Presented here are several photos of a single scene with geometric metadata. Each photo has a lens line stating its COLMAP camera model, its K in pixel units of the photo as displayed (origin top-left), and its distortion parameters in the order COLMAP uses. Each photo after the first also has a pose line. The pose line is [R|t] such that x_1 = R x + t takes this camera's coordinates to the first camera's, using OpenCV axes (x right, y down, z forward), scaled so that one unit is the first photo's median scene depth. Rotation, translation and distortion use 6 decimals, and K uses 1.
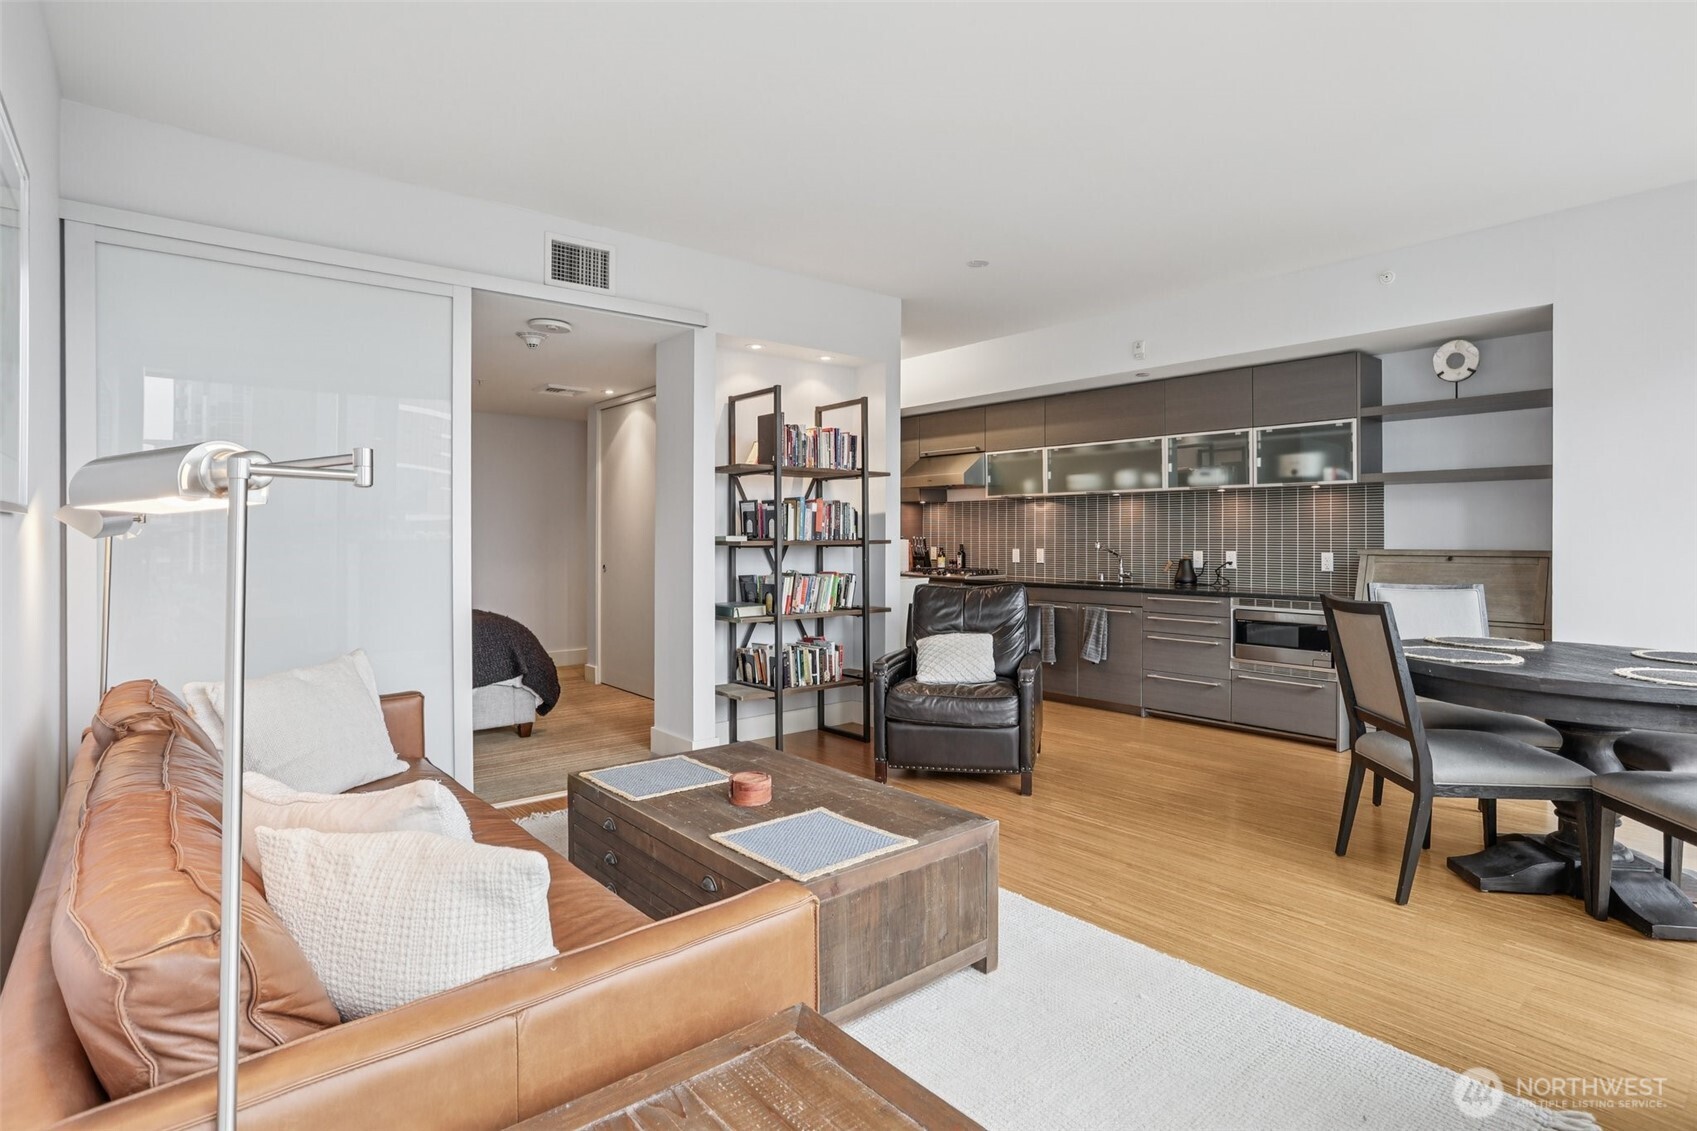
lens RADIAL K [[832.7, 0, 870.2], [0, 832.7, 536.2], [0, 0, 1]] dist [-0.023321, 0.006439]
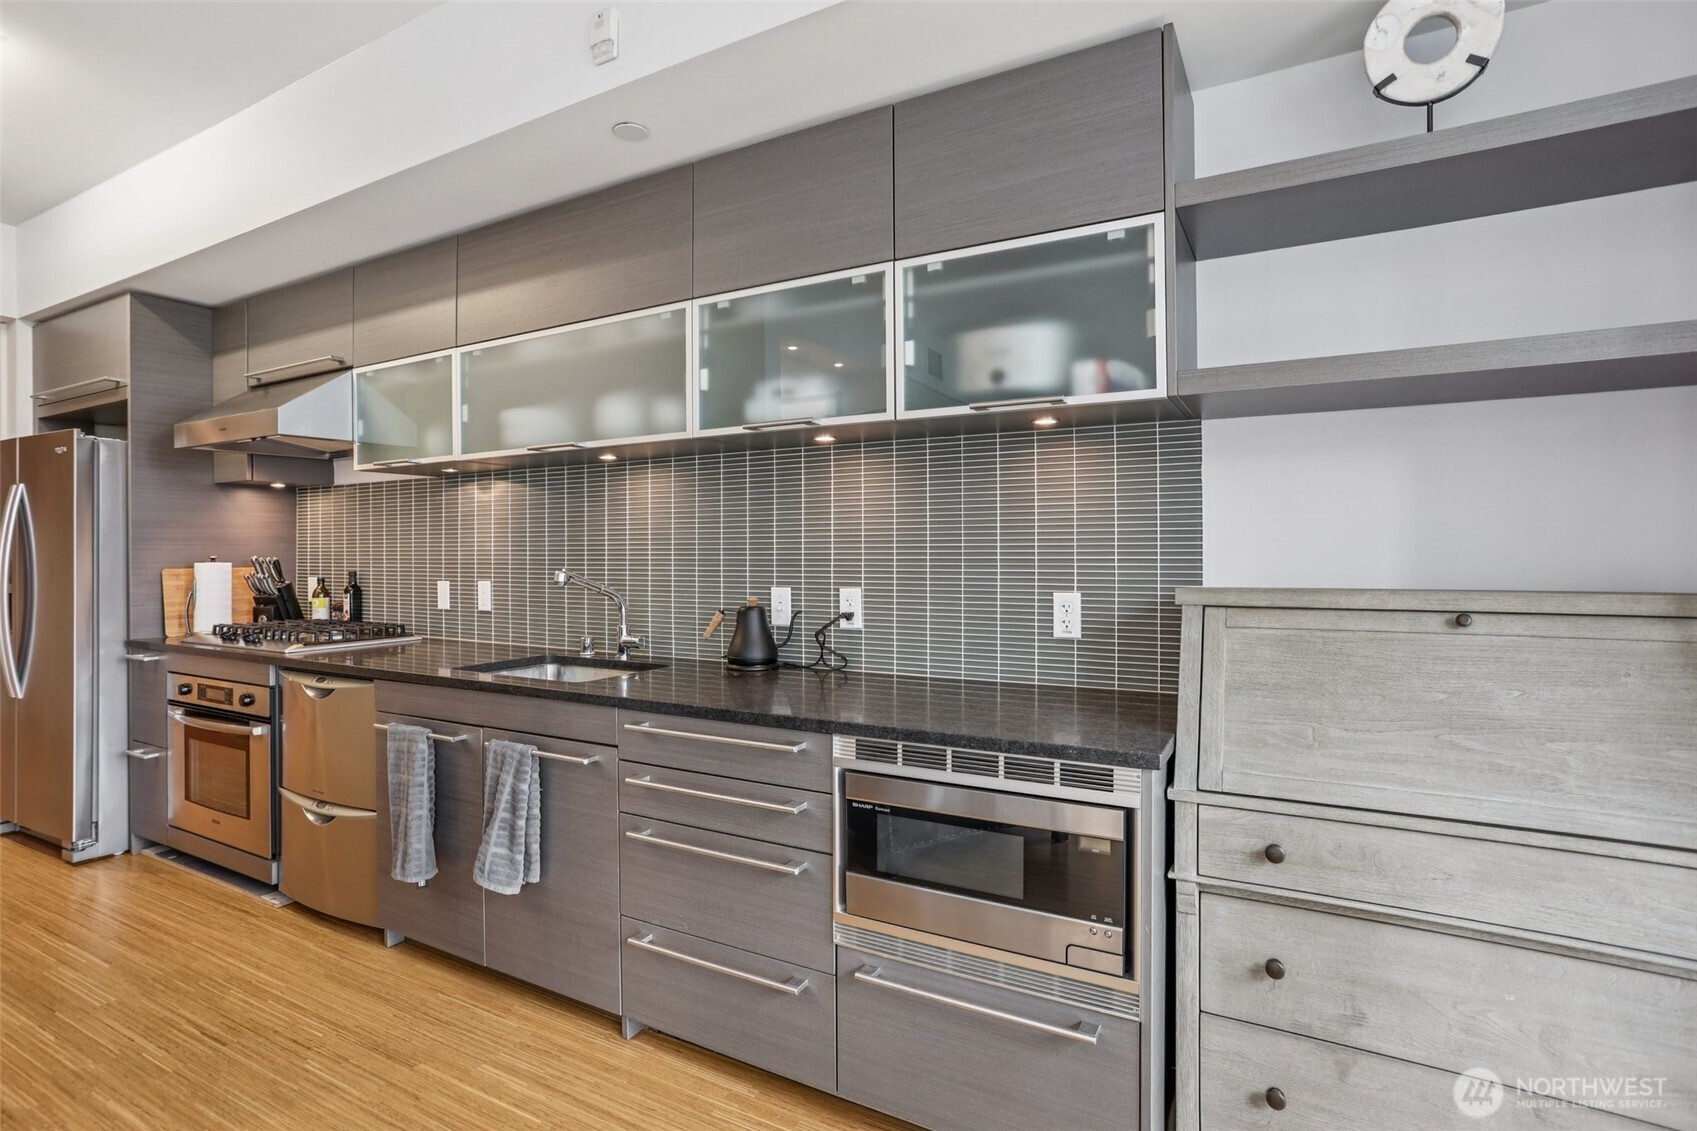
lens RADIAL K [[832.7, 0, 849.4], [0, 832.7, 552.0], [0, 0, 1]] dist [-0.023321, 0.006439]
pose [[0.937190, -0.001972, 0.348814, 0.292511], [0.003228, 0.999990, -0.003020, 0.001259], [-0.348805, 0.003957, 0.937187, 0.615512]]
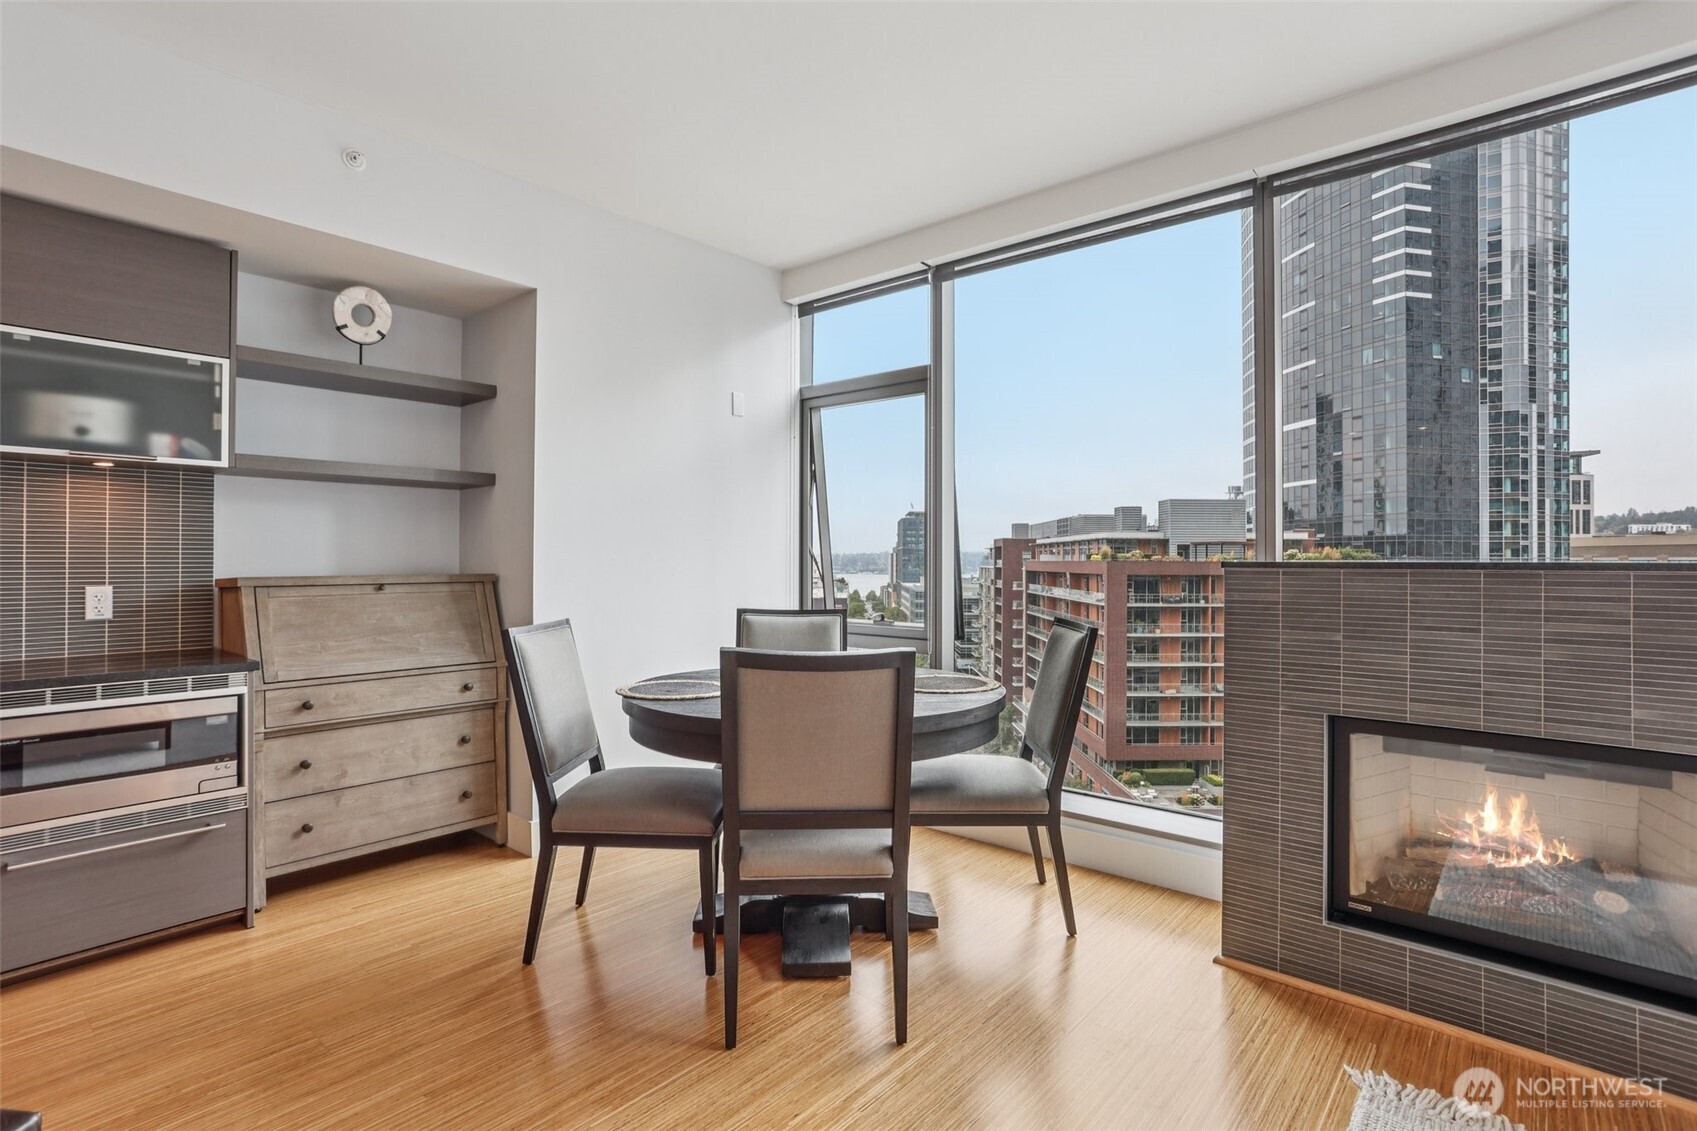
lens RADIAL K [[832.7, 0, 855.1], [0, 832.7, 550.6], [0, 0, 1]] dist [-0.023321, 0.006439]
pose [[-0.151421, 0.011523, 0.988402, -0.058772], [0.002054, 0.999934, -0.011343, 0.003387], [-0.988467, 0.000312, -0.151435, 0.547771]]
